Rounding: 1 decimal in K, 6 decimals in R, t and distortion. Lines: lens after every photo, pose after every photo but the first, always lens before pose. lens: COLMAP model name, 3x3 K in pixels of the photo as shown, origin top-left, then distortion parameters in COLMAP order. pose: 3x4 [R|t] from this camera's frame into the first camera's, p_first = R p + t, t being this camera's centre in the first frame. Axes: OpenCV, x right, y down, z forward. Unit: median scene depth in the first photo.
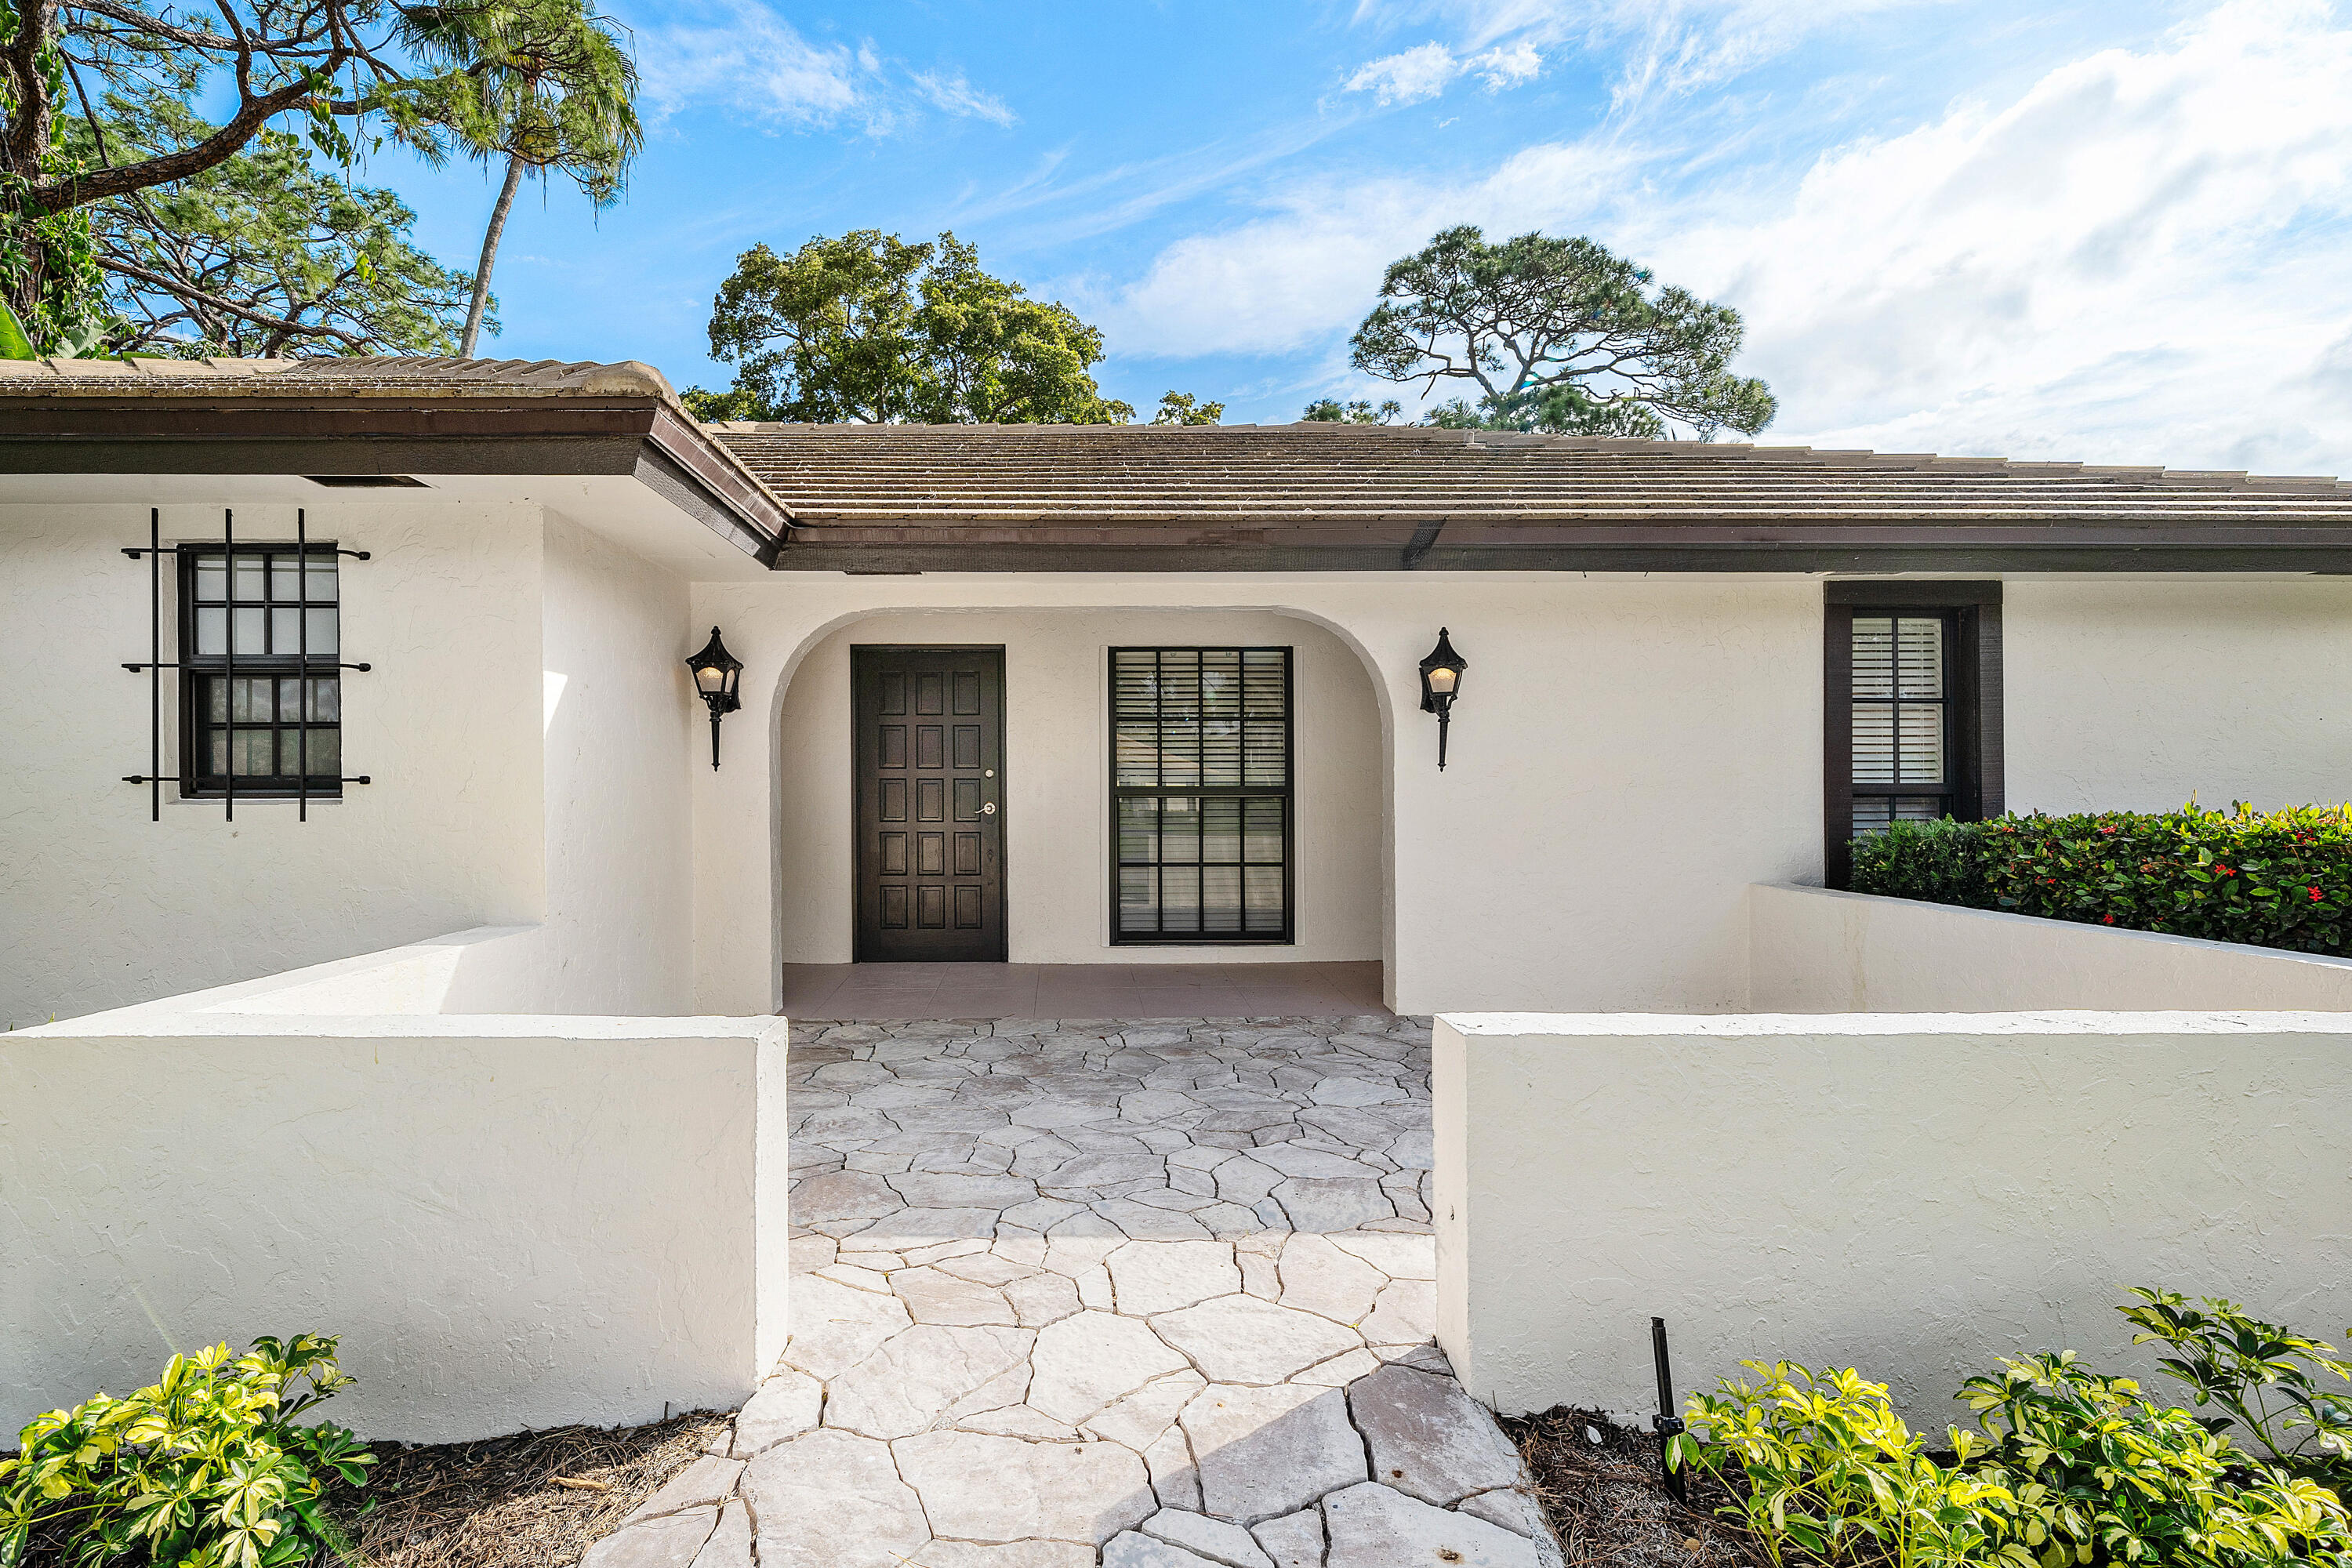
lens RADIAL K [[1022.0, 0, 1070.0], [0, 1022.0, 782.2], [0, 0, 1]] dist [-0.007370, -0.000159]
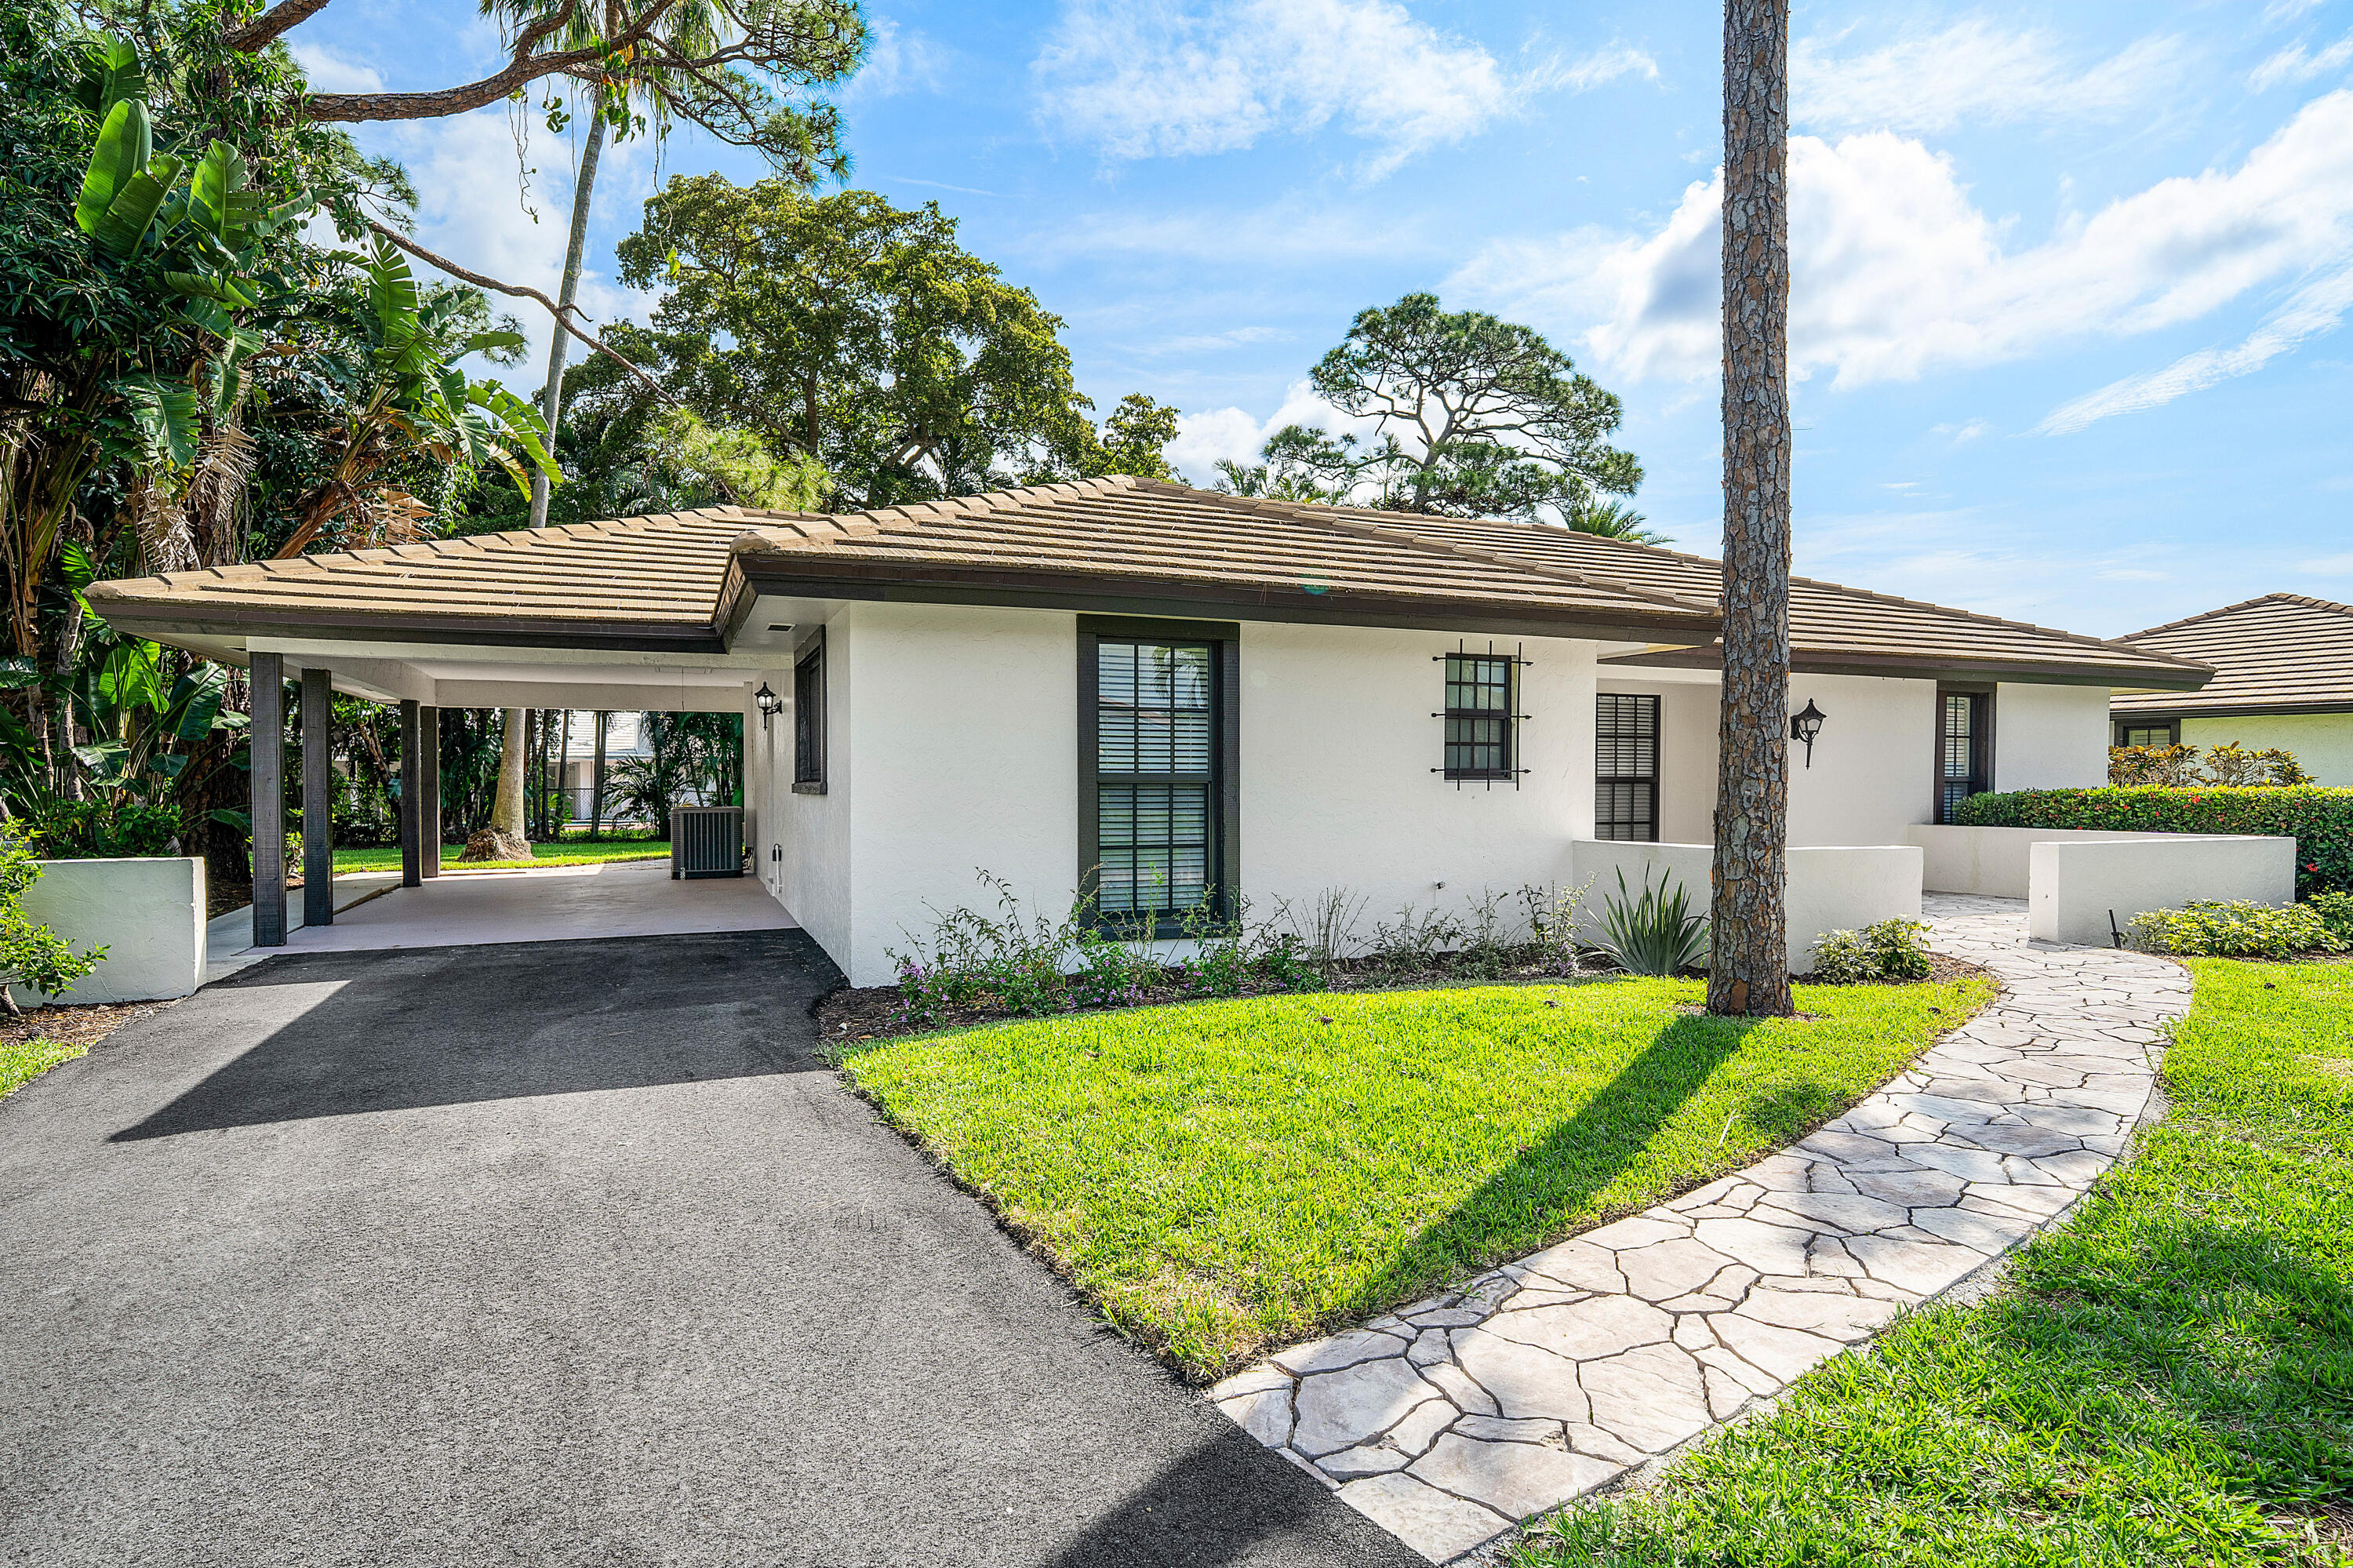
lens RADIAL K [[1210.4, 0, 1176.5], [0, 1210.4, 784.0], [0, 0, 1]] dist [0.012630, -0.000112]
pose [[0.929154, 0.002460, 0.369684, -1.249143], [-0.004622, 0.999977, 0.004963, 0.008464], [-0.369664, -0.006321, 0.929144, -0.572773]]
